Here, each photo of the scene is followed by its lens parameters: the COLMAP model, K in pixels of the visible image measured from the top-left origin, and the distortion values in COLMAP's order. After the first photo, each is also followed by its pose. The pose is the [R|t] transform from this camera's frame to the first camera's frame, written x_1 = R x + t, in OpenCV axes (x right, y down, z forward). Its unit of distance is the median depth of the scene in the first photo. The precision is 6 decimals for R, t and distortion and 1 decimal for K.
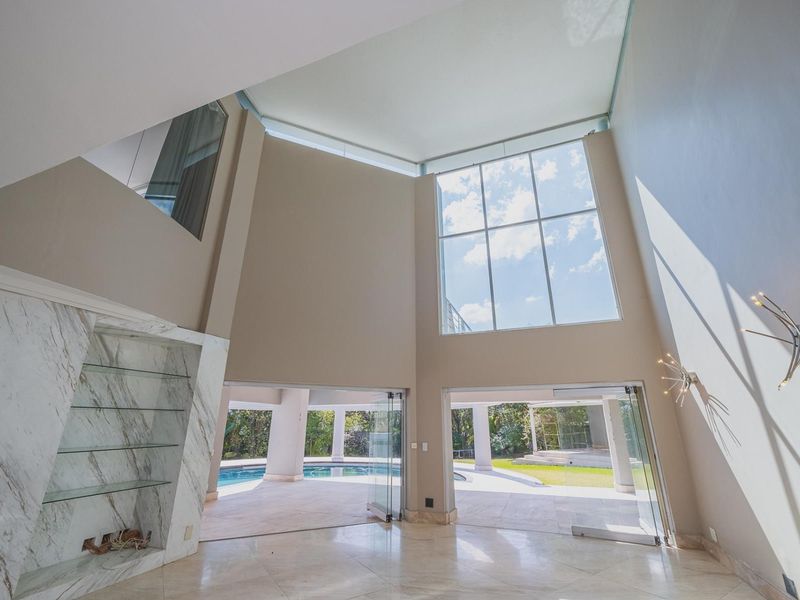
lens RADIAL K [[358.0, 0, 403.2], [0, 358.0, 301.2], [0, 0, 1]] dist [-0.003073, -0.000168]
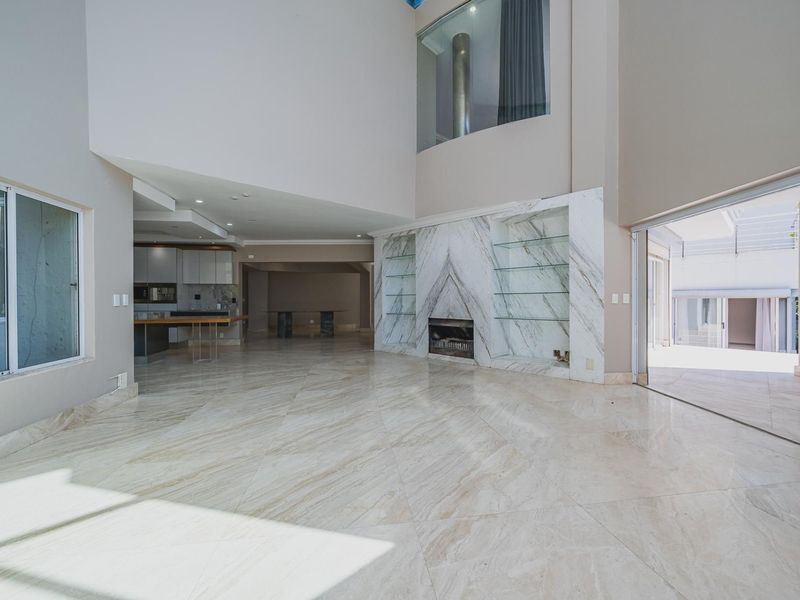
lens RADIAL K [[358.0, 0, 403.2], [0, 358.0, 301.2], [0, 0, 1]] dist [-0.003073, -0.000168]
pose [[-0.420313, 0.007624, -0.907347, 0.606932], [0.295933, 0.946440, -0.129134, 0.378820], [0.857765, -0.322791, -0.400057, 0.891379]]
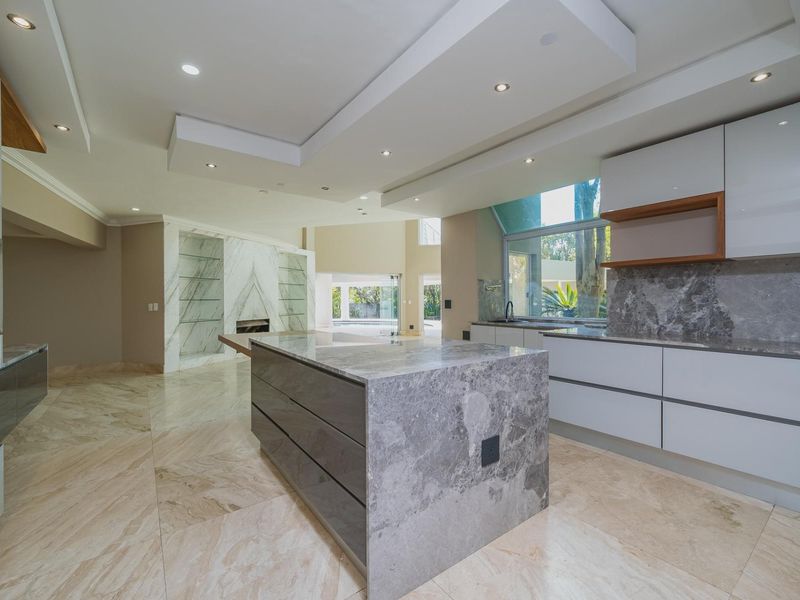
lens RADIAL K [[358.0, 0, 403.2], [0, 358.0, 301.2], [0, 0, 1]] dist [-0.003073, -0.000168]
pose [[0.998827, -0.005094, 0.048159, -0.090001], [-0.010987, 0.944680, 0.327809, -0.317242], [-0.047165, -0.327953, 0.943516, -1.100279]]
